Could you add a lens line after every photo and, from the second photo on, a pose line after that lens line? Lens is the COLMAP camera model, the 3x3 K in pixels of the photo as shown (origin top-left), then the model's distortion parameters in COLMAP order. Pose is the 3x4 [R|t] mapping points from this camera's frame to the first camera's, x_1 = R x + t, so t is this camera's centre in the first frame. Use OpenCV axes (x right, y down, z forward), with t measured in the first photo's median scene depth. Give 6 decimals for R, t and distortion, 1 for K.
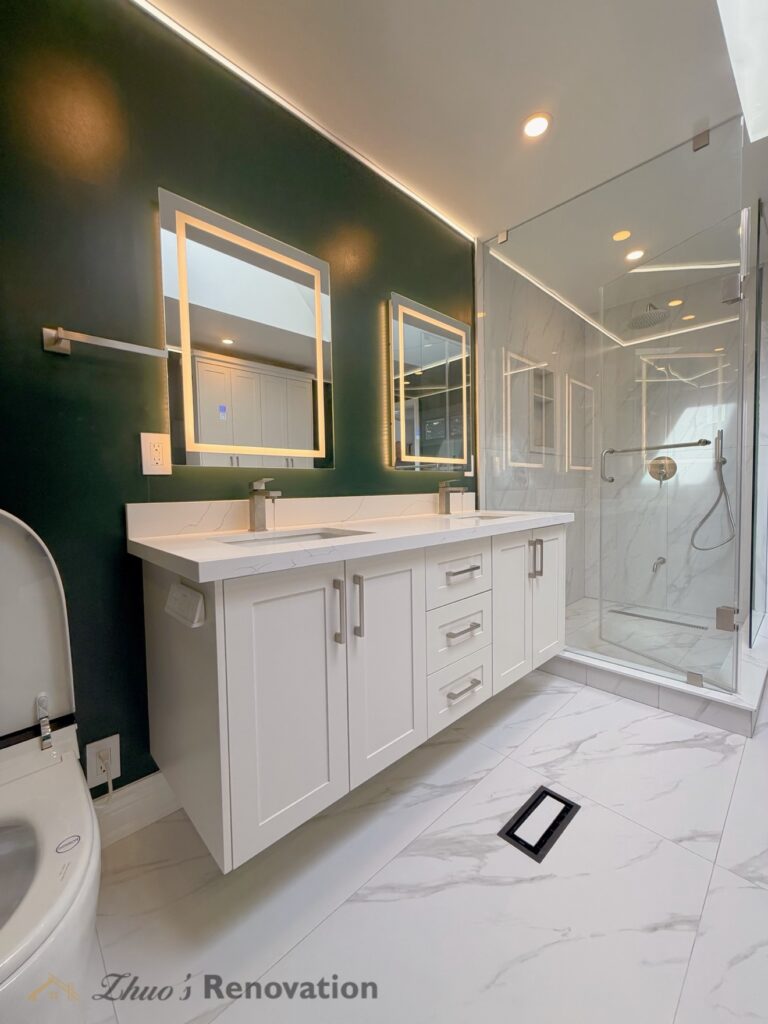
lens RADIAL K [[407.5, 0, 383.7], [0, 407.5, 508.6], [0, 0, 1]] dist [-0.000023, 0.000158]
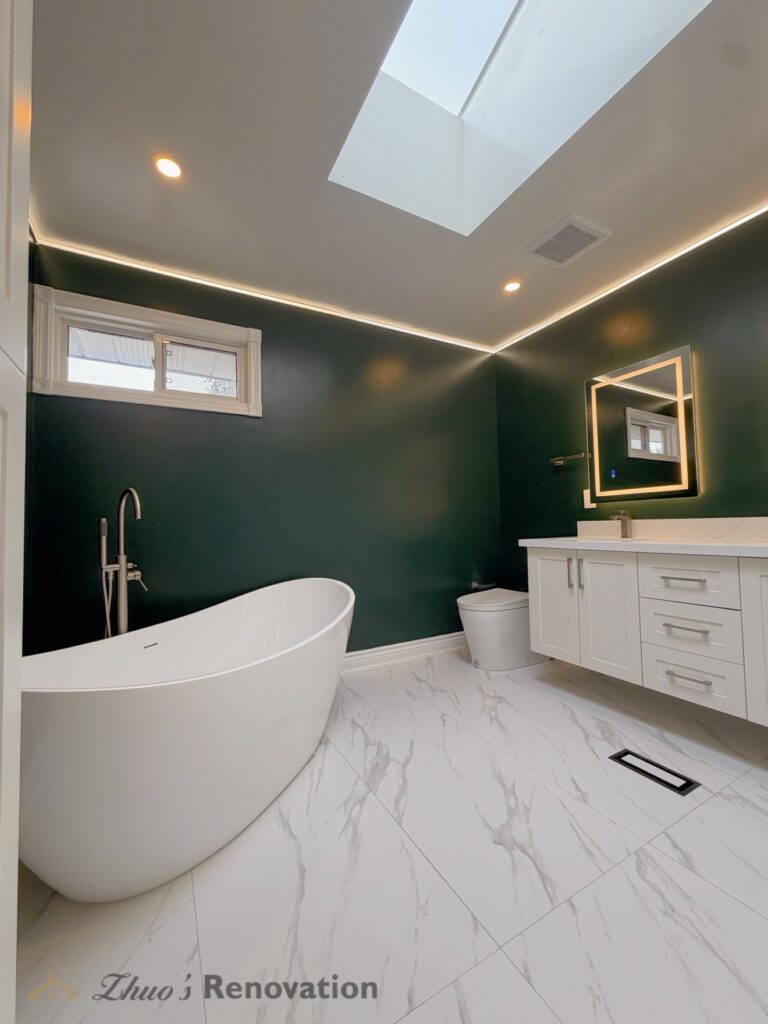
lens RADIAL K [[407.5, 0, 383.7], [0, 407.5, 508.6], [0, 0, 1]] dist [-0.000023, 0.000158]
pose [[-0.251881, -0.016319, -0.967620, 1.719643], [-0.016570, 0.999784, -0.012548, -0.033261], [0.967616, 0.012873, -0.252097, 0.453594]]
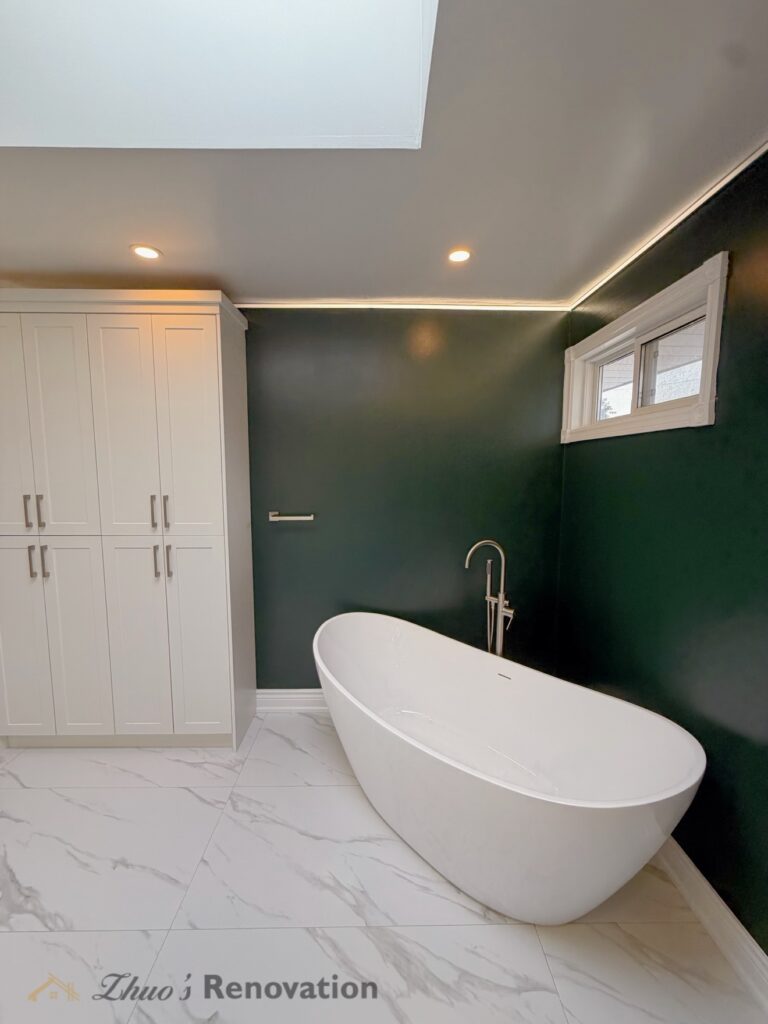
lens RADIAL K [[407.5, 0, 383.7], [0, 407.5, 508.6], [0, 0, 1]] dist [-0.000023, 0.000158]
pose [[-0.734995, -0.052187, 0.676062, -0.045490], [0.042811, 0.991473, 0.123078, -0.422288], [-0.676720, 0.119405, -0.726493, 0.730929]]
